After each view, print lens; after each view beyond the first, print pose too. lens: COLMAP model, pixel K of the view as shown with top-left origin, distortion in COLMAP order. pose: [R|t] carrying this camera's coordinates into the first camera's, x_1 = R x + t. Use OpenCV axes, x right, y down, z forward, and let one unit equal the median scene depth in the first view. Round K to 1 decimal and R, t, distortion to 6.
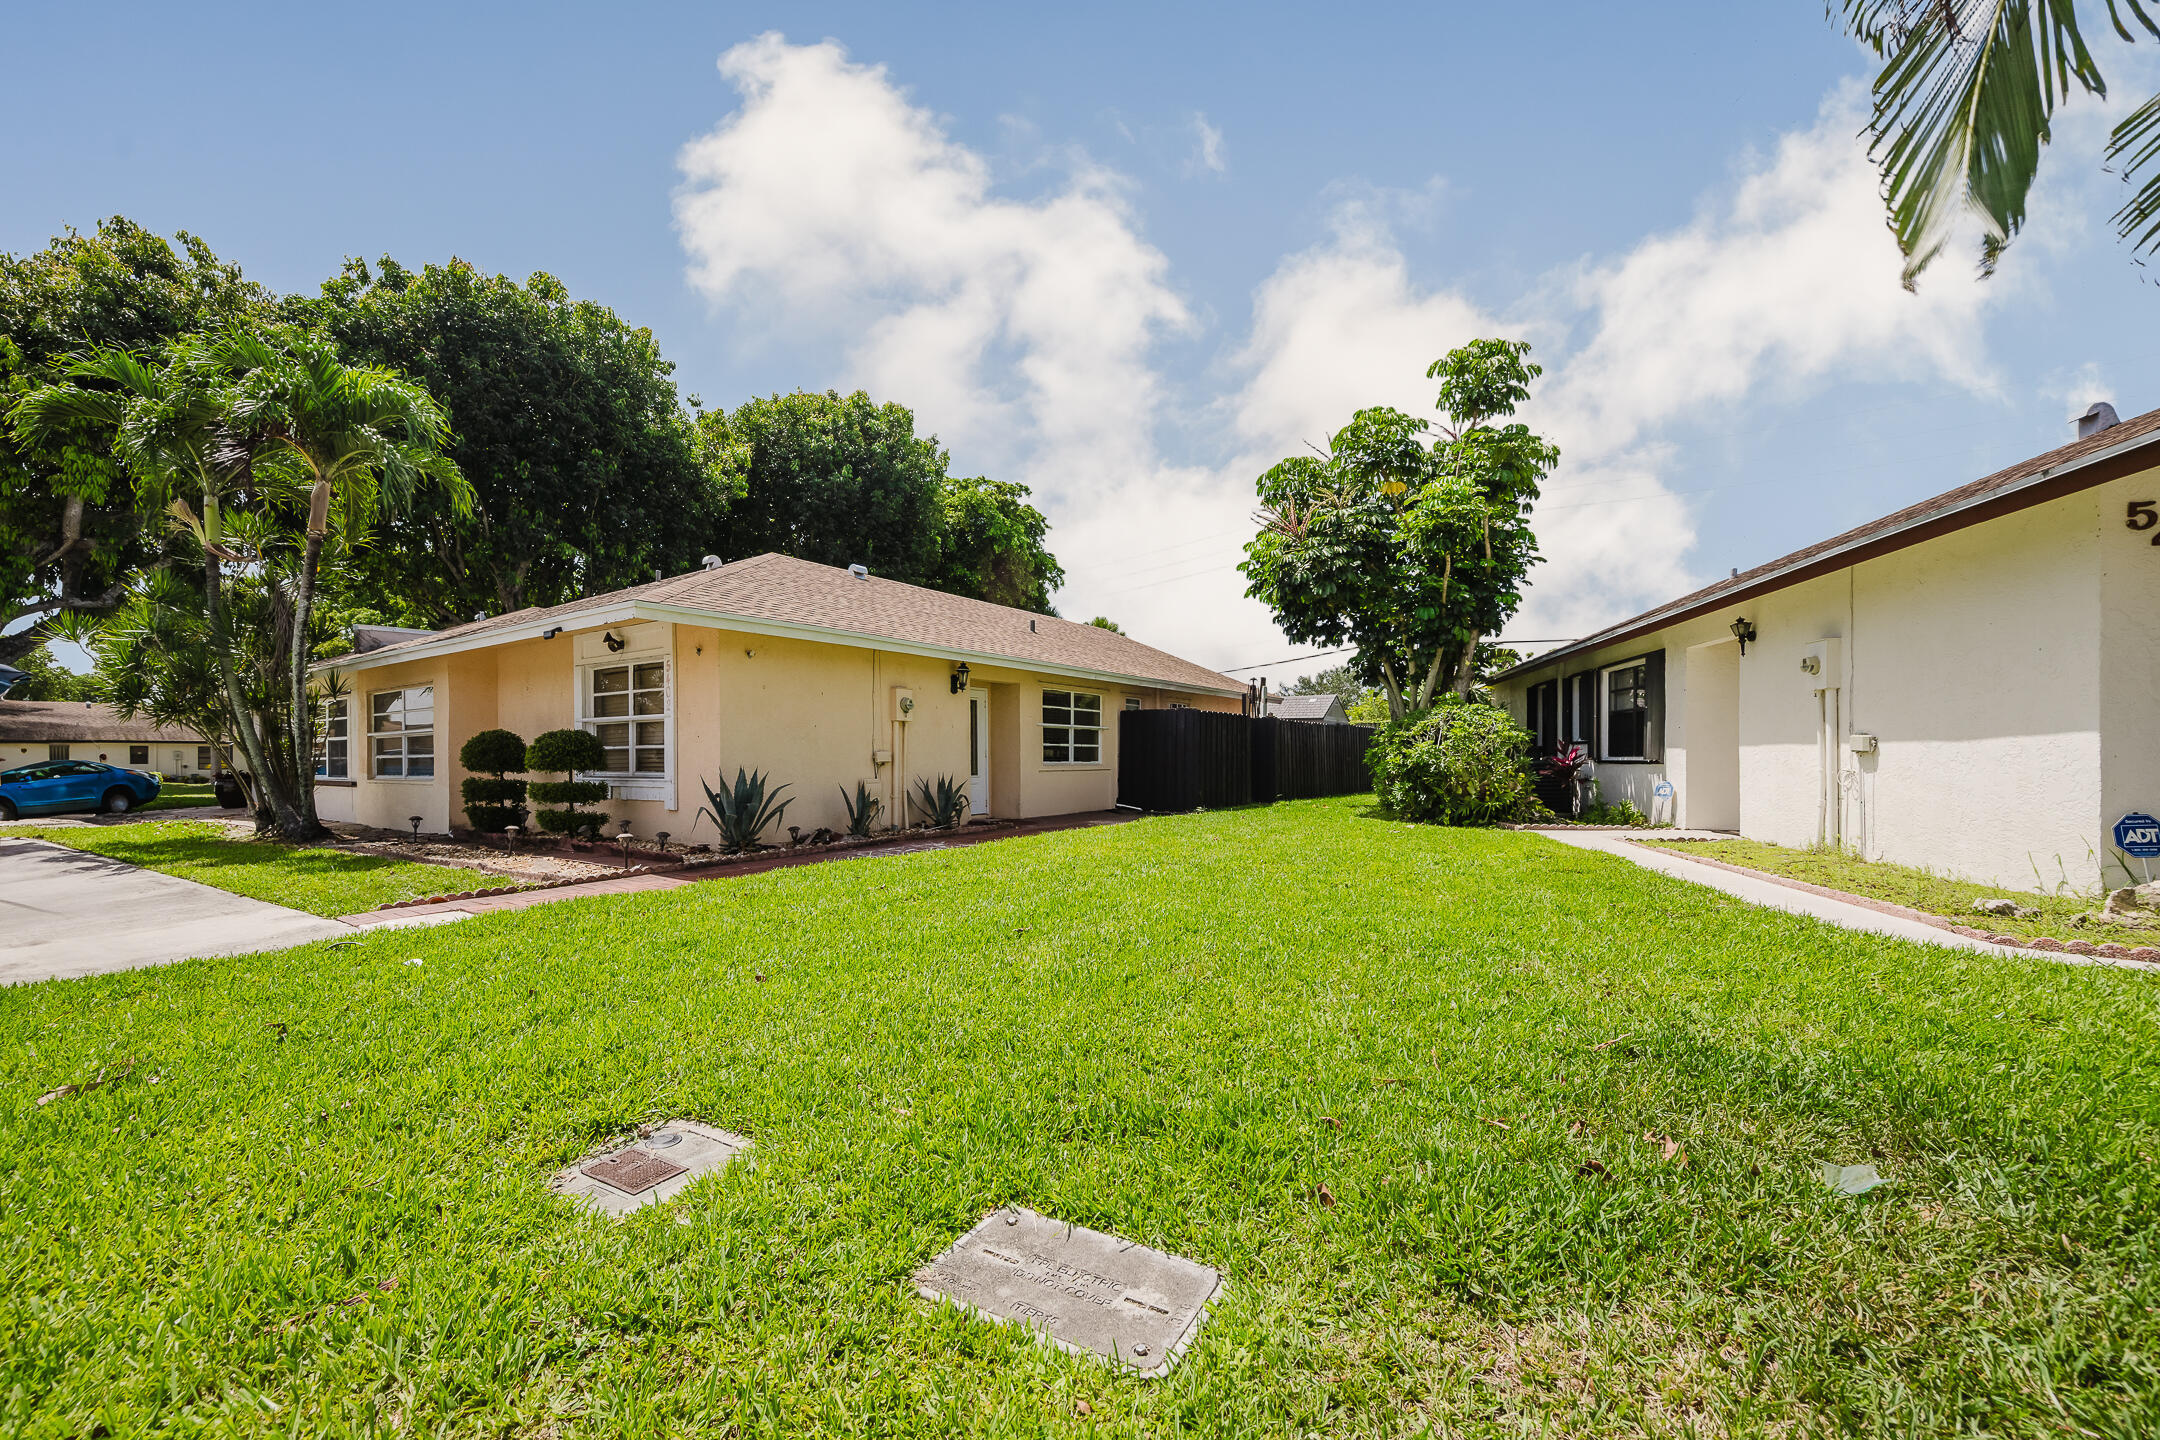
lens RADIAL K [[849.8, 0, 1080.8], [0, 849.8, 709.3], [0, 0, 1]] dist [-0.000377, -0.000172]
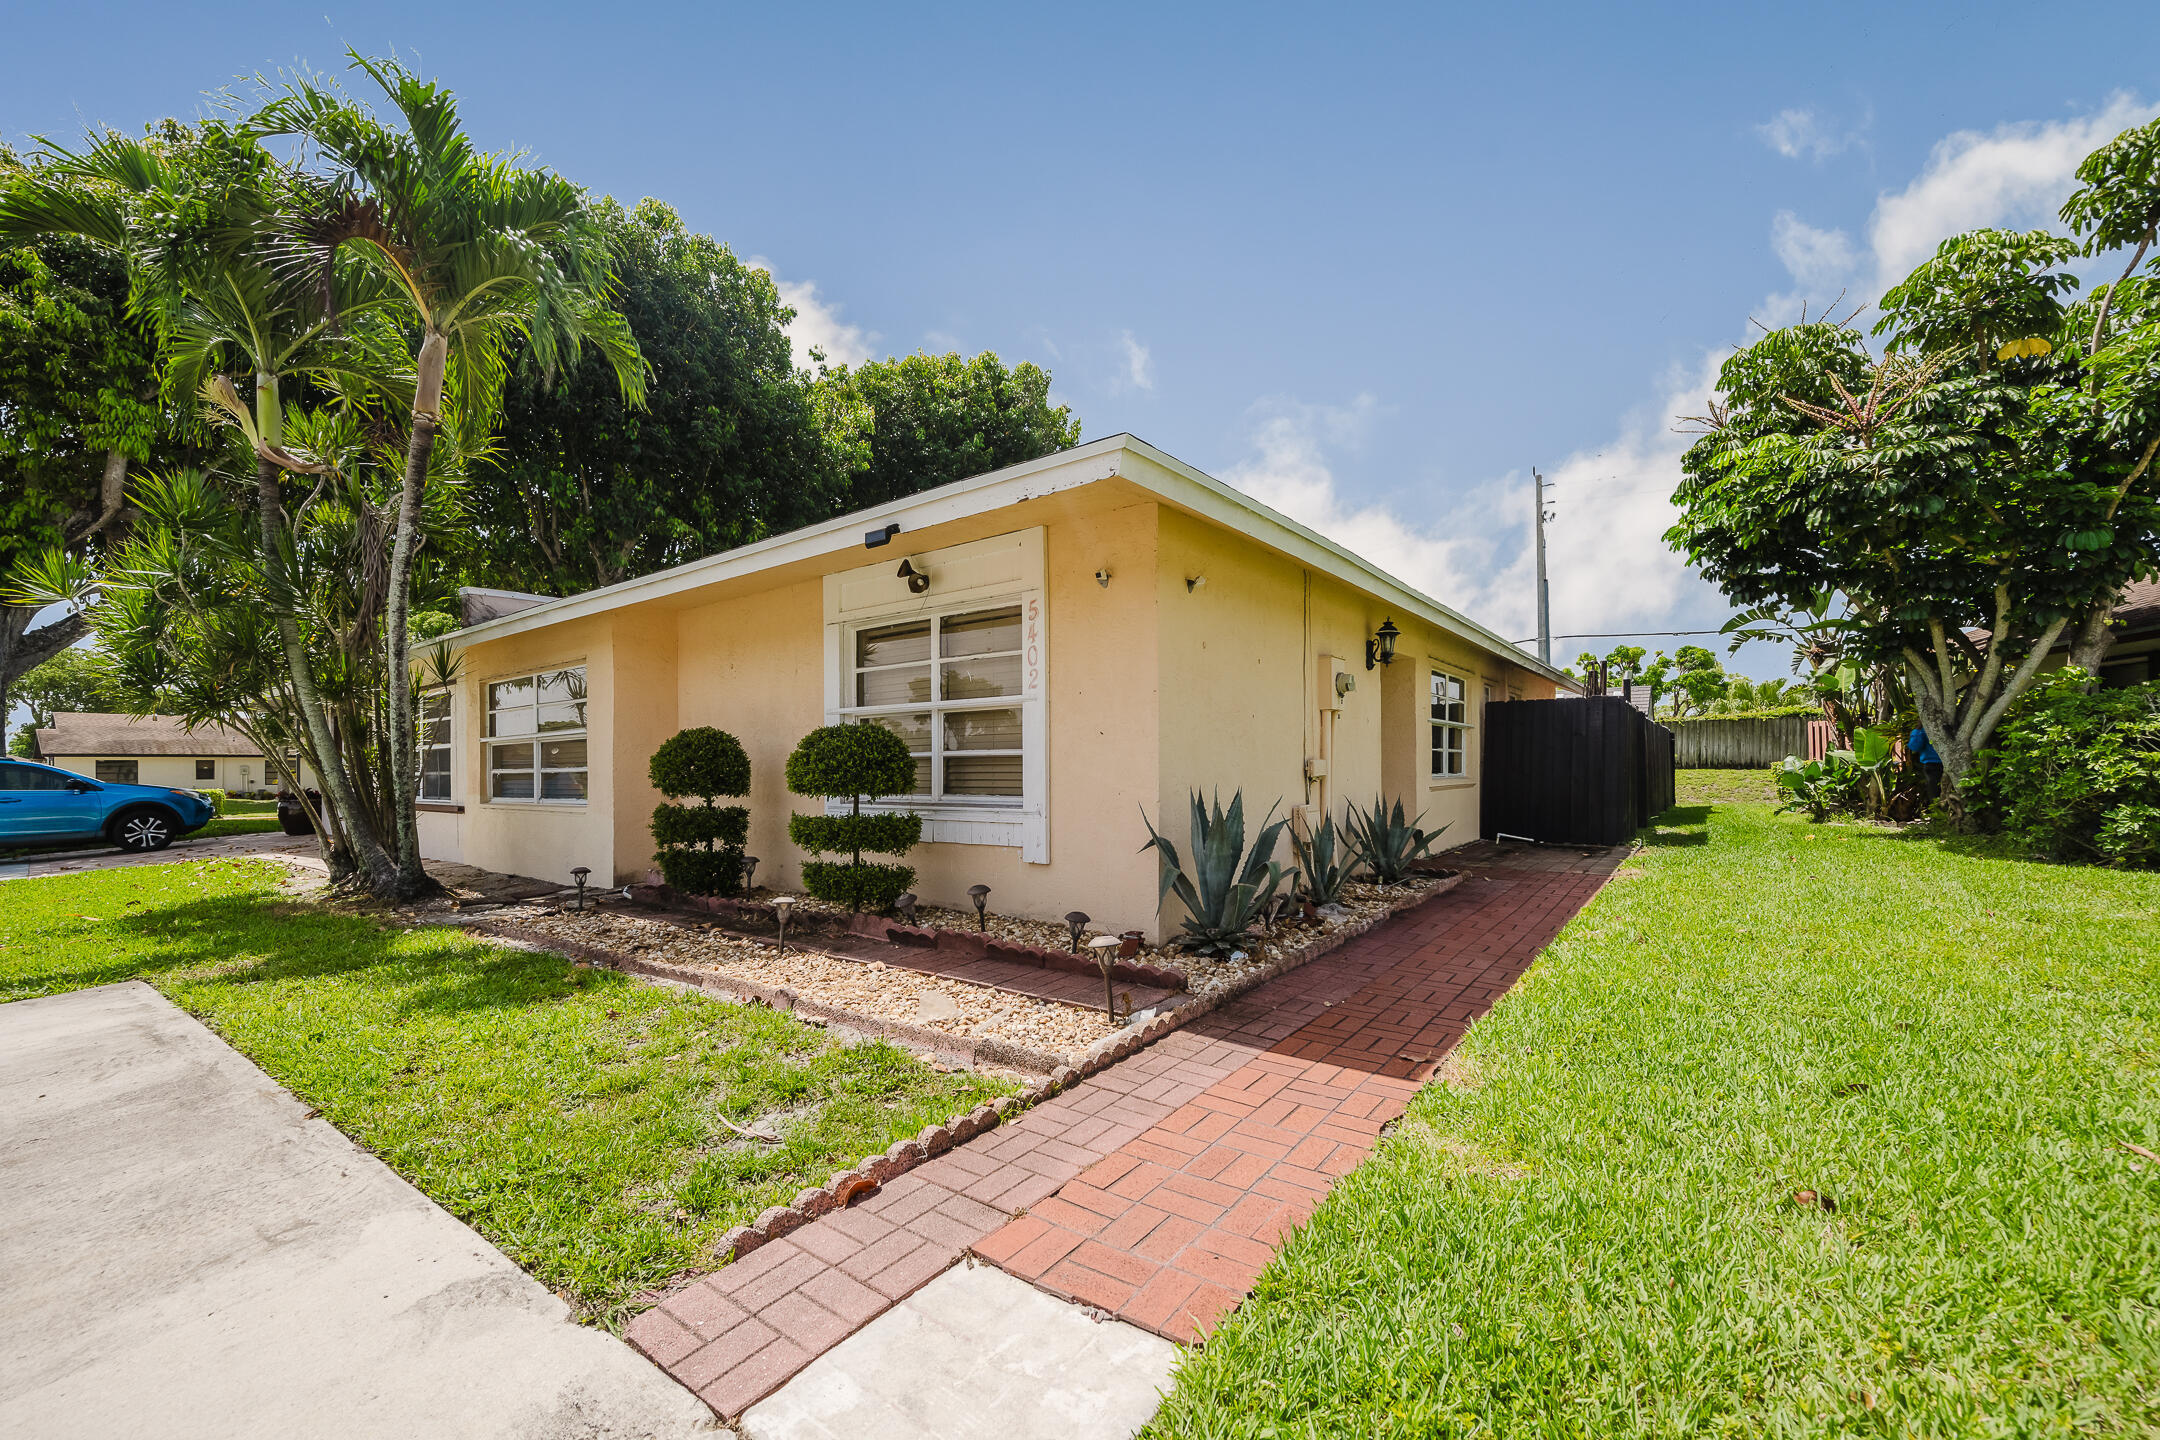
lens RADIAL K [[849.8, 0, 1080.8], [0, 849.8, 709.3], [0, 0, 1]] dist [-0.000377, -0.000172]
pose [[0.999084, -0.007814, -0.042073, -0.289136], [0.007315, 0.999901, -0.012021, 0.015259], [0.042163, 0.011702, 0.999042, 0.291601]]
